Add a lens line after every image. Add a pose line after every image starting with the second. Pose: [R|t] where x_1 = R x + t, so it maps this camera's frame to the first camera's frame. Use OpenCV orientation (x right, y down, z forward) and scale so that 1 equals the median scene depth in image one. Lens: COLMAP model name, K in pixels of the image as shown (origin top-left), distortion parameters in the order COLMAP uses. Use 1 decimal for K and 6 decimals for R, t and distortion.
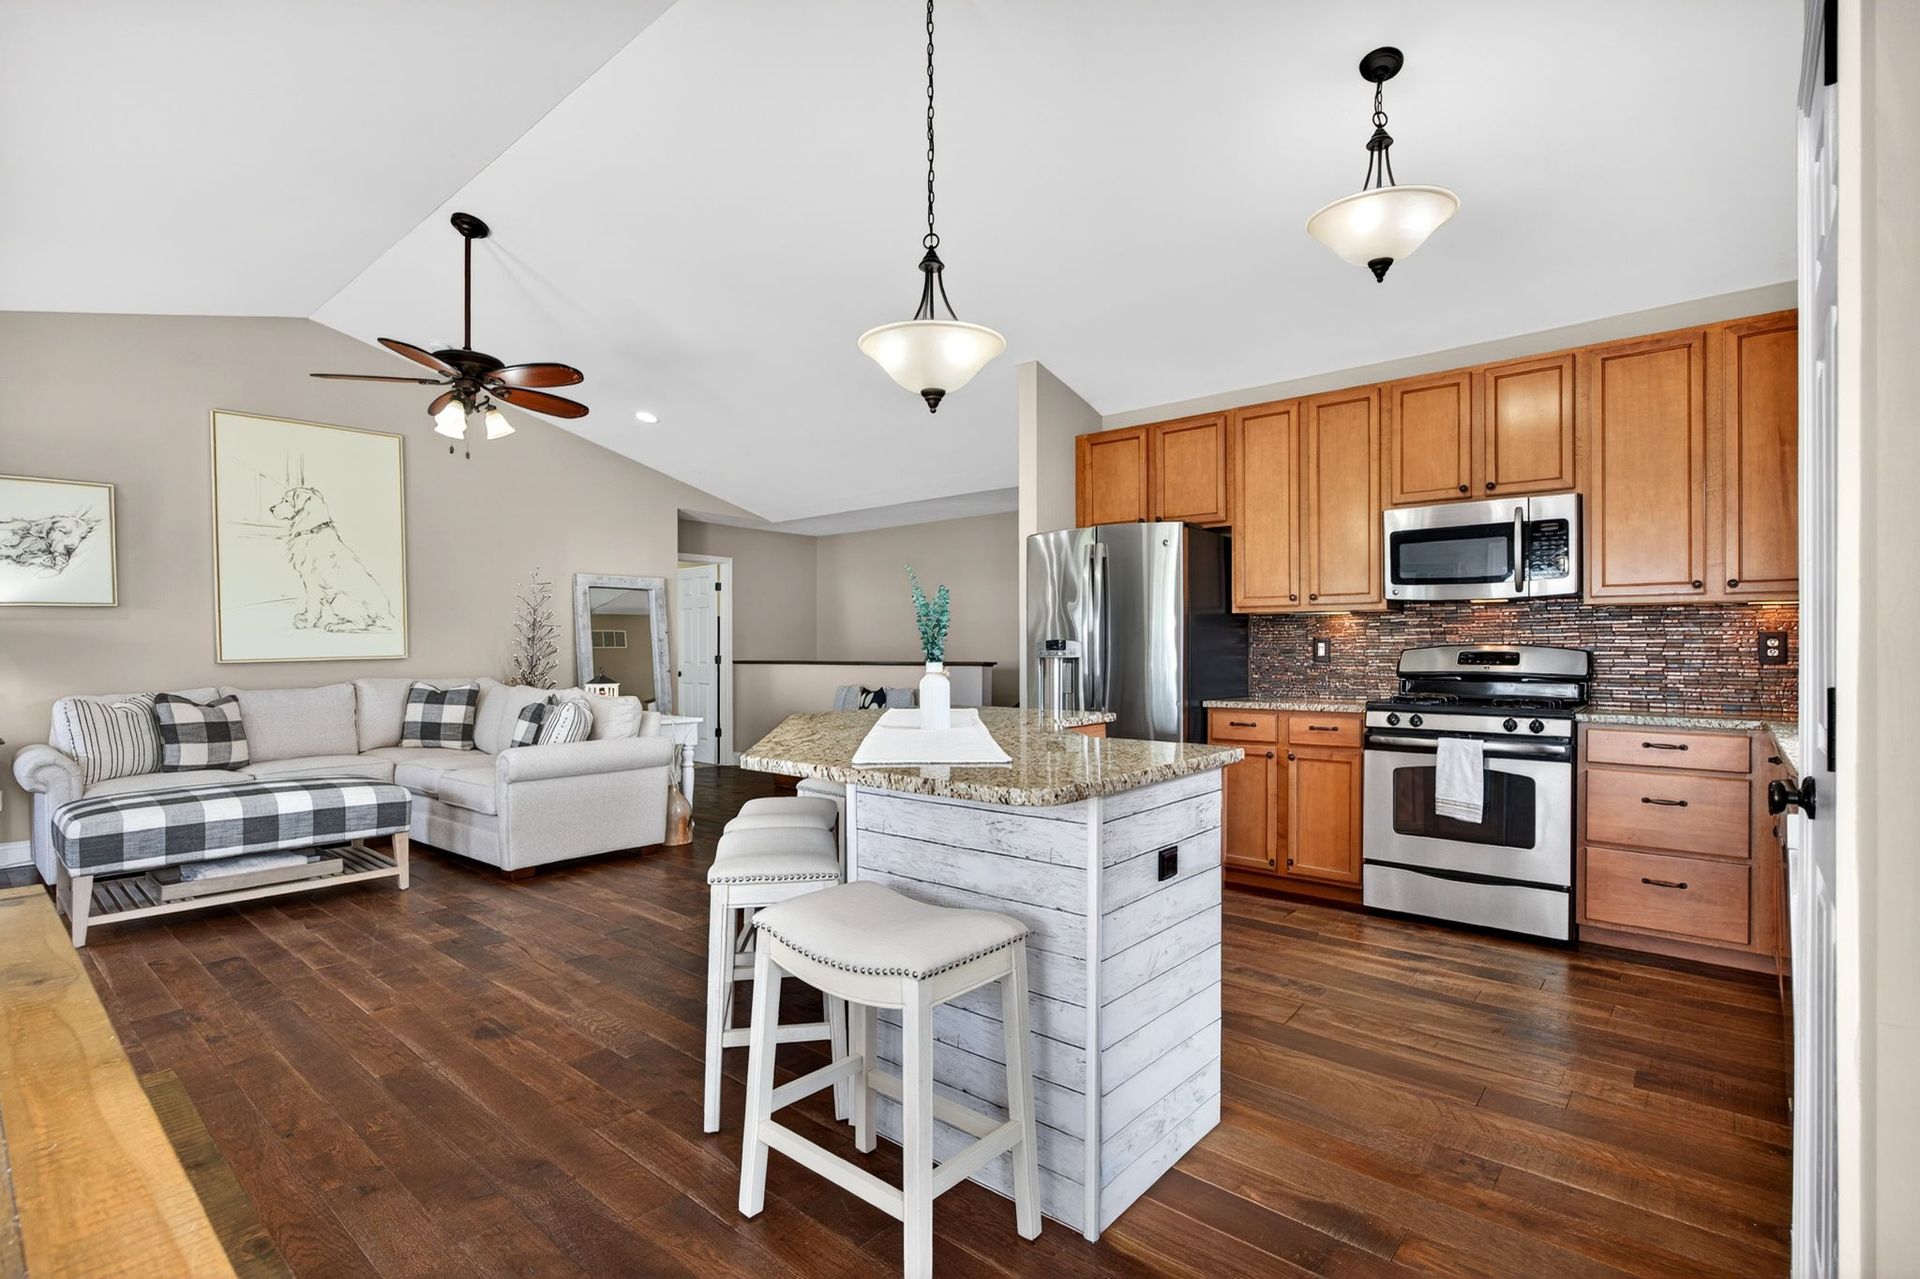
lens RADIAL K [[912.7, 0, 949.2], [0, 912.7, 648.2], [0, 0, 1]] dist [-0.000652, 0.003216]
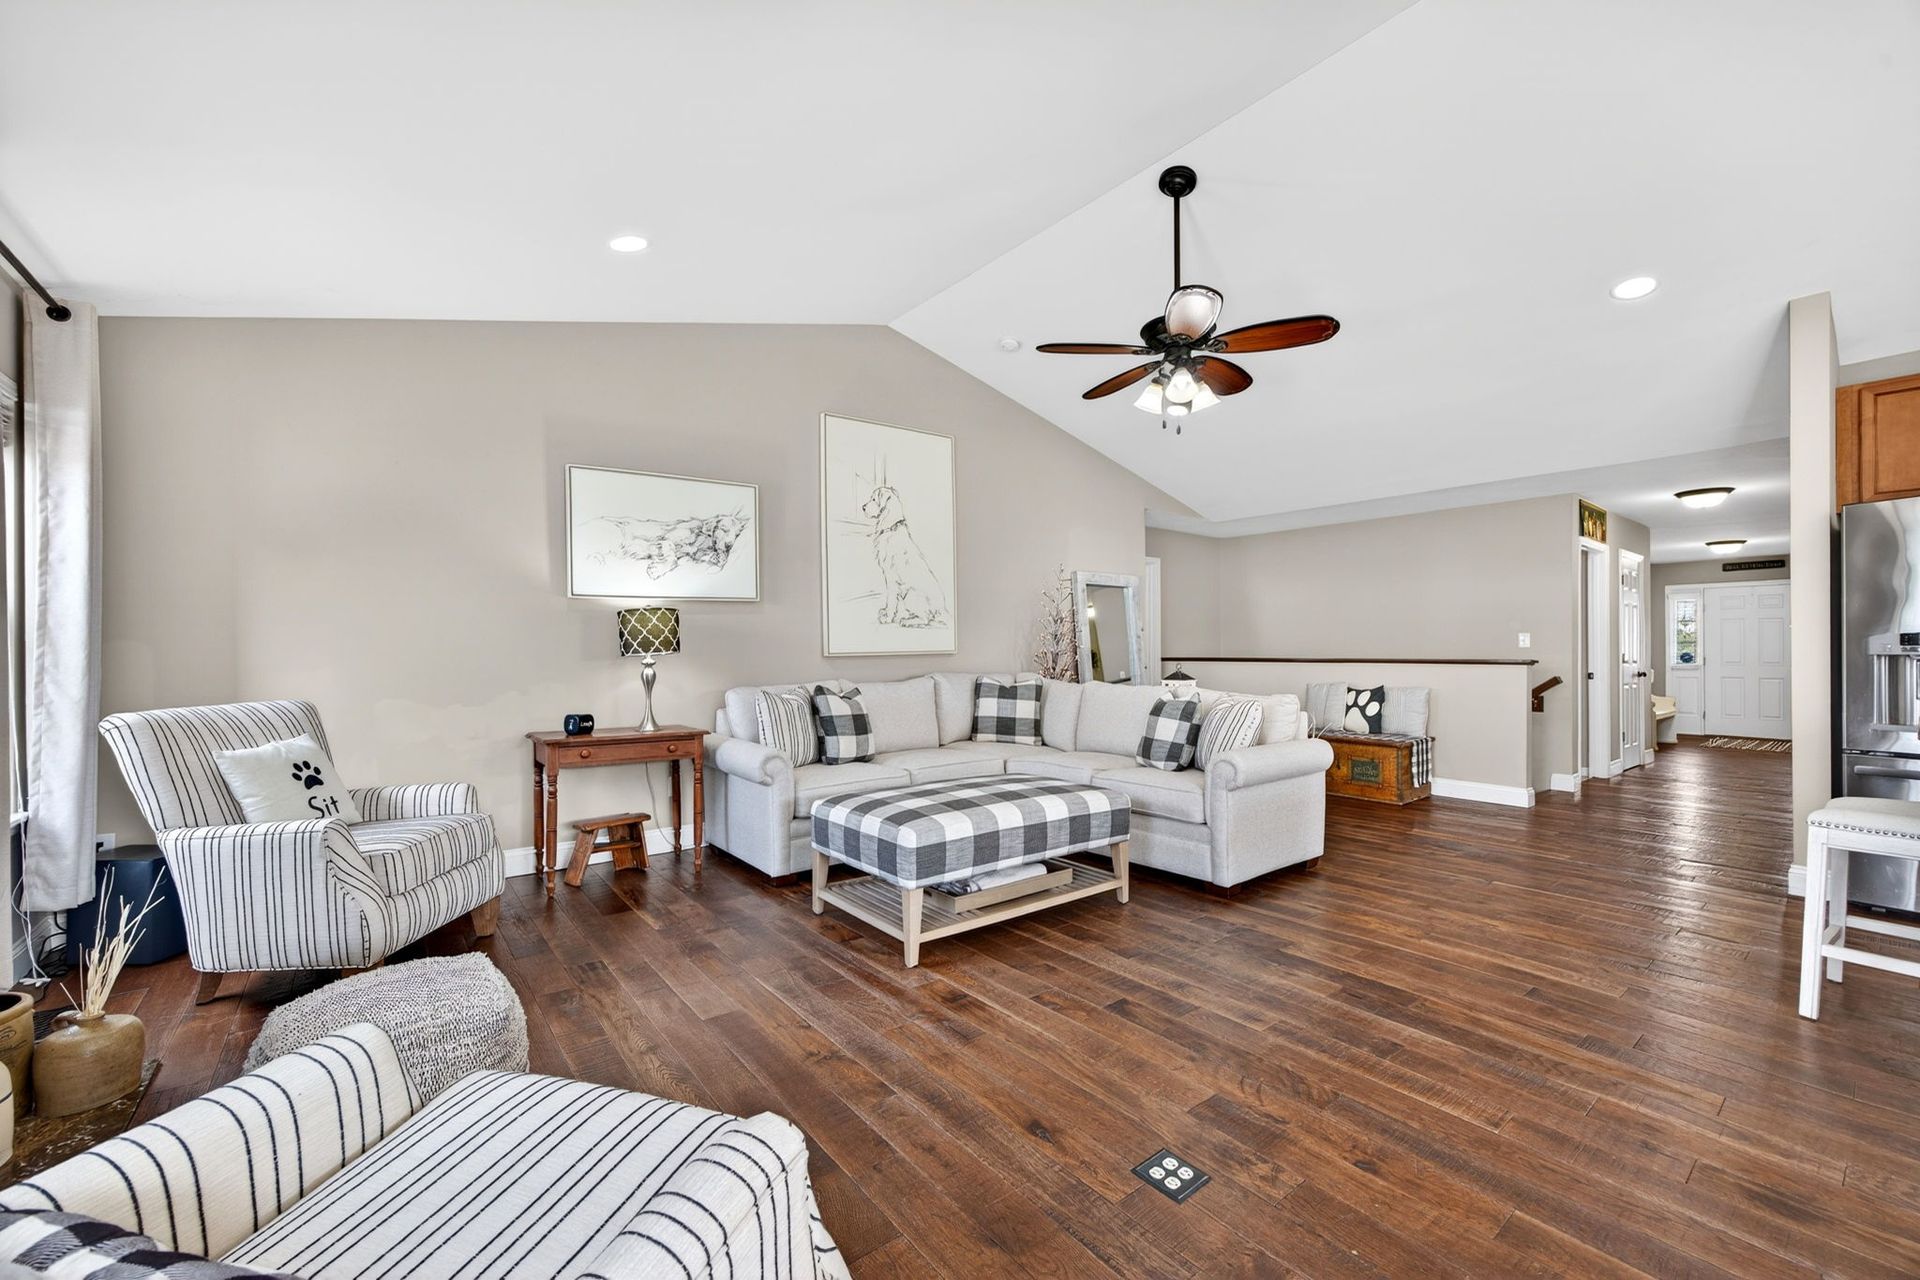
lens RADIAL K [[773.4, 0, 952.7], [0, 773.4, 647.2], [0, 0, 1]] dist [-0.007420, 0.001526]
pose [[0.983522, 0.004159, -0.180742, -0.563021], [-0.004483, 0.999989, -0.001380, 0.007200], [0.180734, 0.002167, 0.983530, 0.181956]]
